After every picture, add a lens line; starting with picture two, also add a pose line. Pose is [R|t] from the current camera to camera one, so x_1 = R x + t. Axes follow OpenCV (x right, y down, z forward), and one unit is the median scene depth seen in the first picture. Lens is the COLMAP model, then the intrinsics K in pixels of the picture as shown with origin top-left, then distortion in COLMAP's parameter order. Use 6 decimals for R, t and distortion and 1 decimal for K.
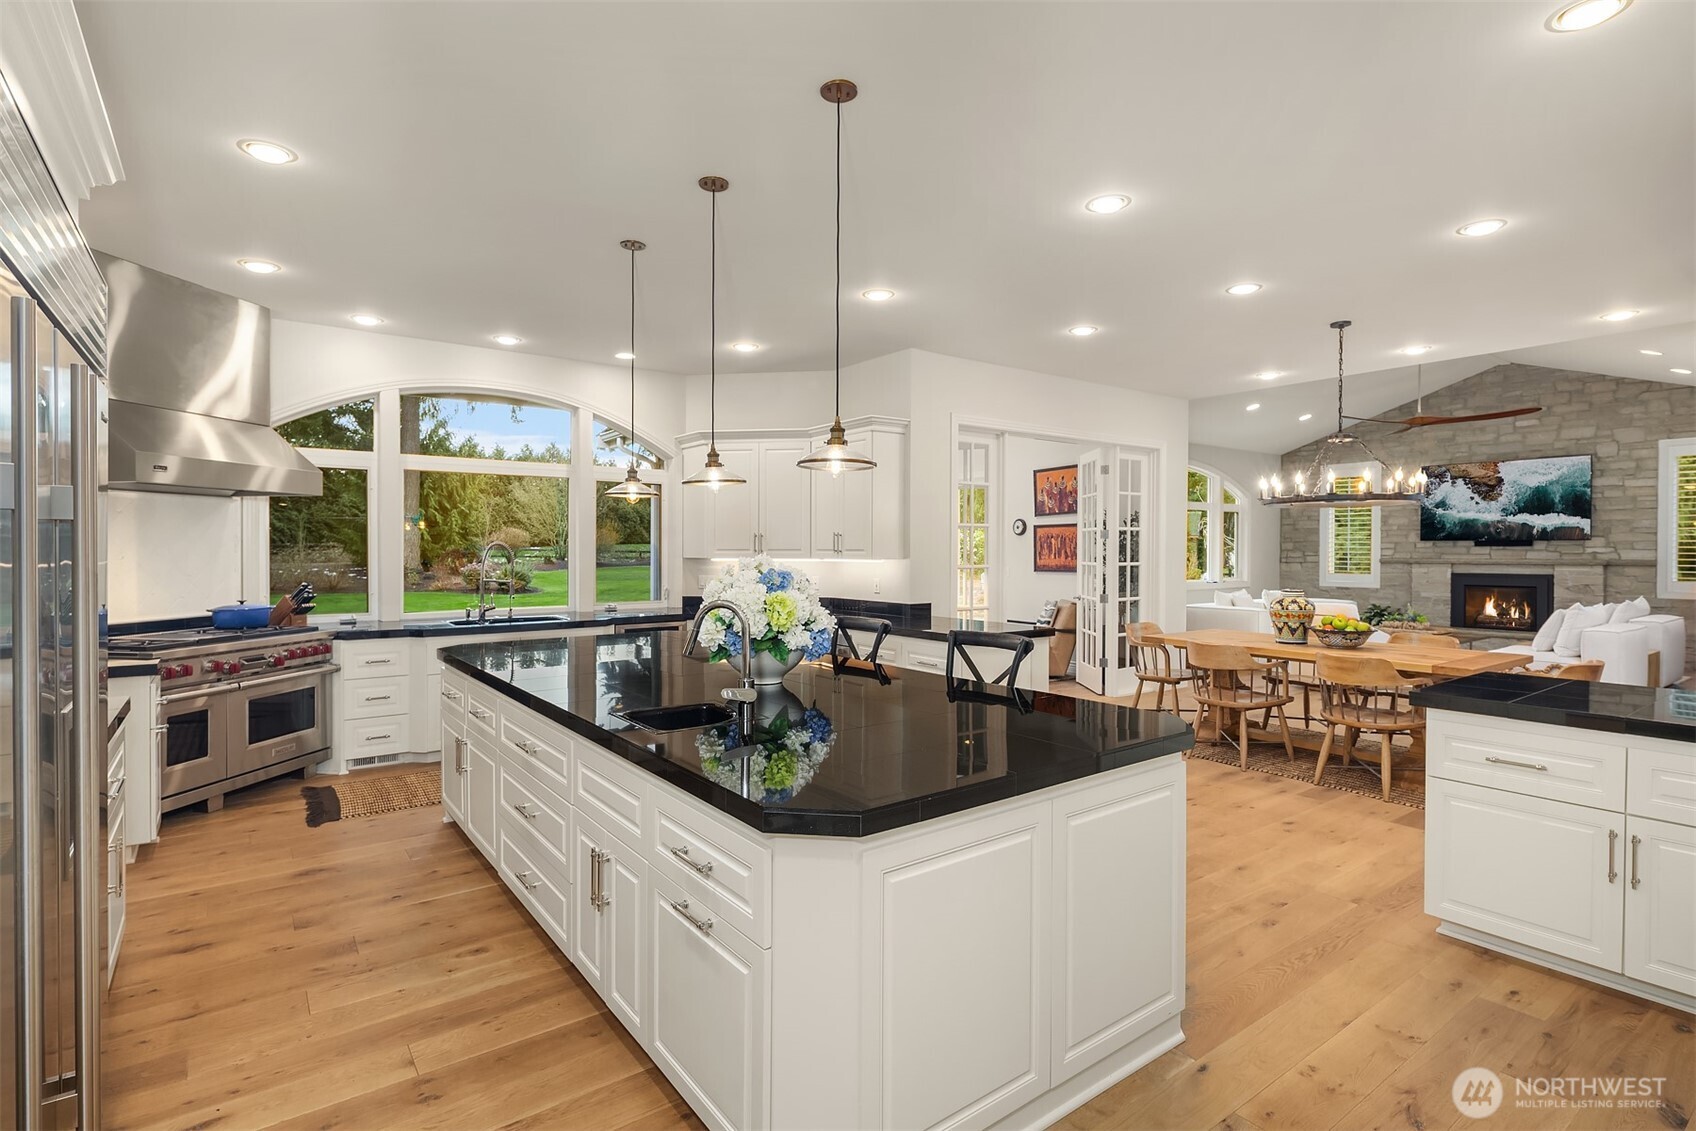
lens RADIAL K [[829.1, 0, 861.0], [0, 829.1, 544.8], [0, 0, 1]] dist [0.002831, -0.001799]
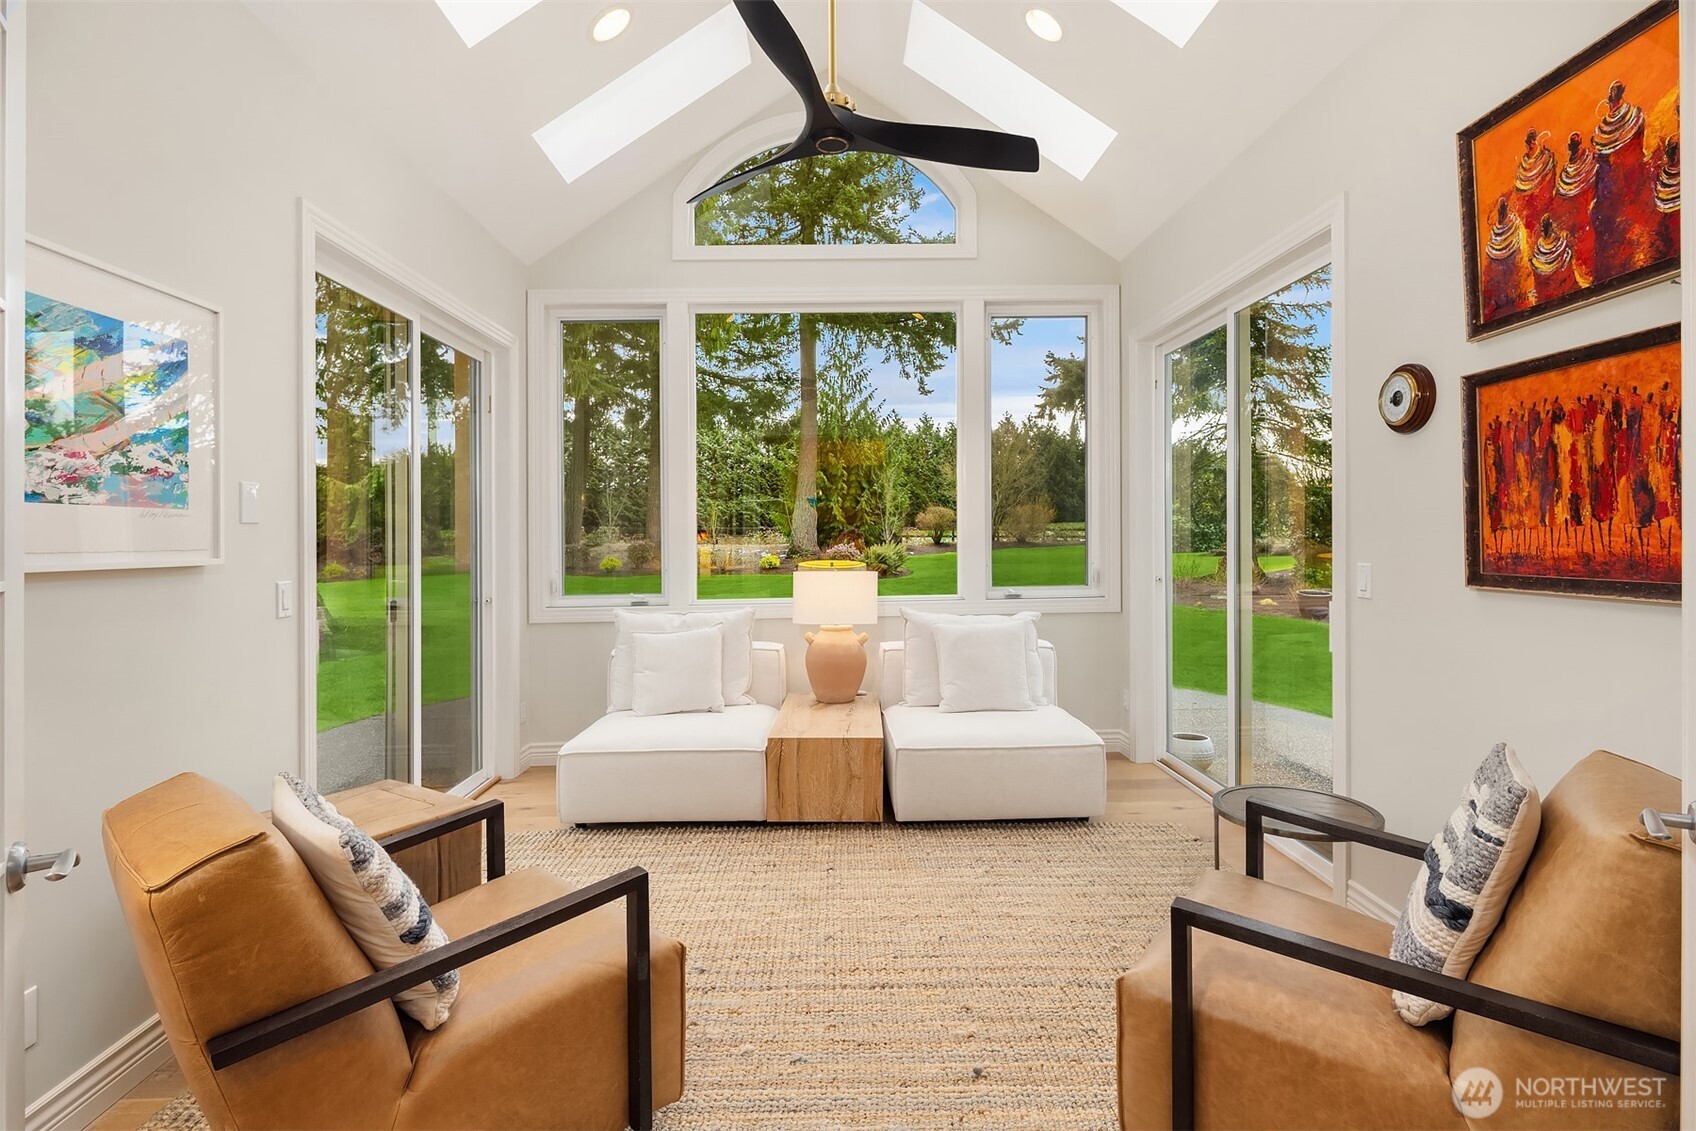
lens RADIAL K [[829.1, 0, 816.8], [0, 829.1, 527.6], [0, 0, 1]] dist [0.002831, -0.001799]
pose [[0.794448, -0.012810, -0.607197, 0.345272], [0.014656, 0.999891, -0.001919, 0.025231], [0.607155, -0.007375, 0.794549, 1.204431]]
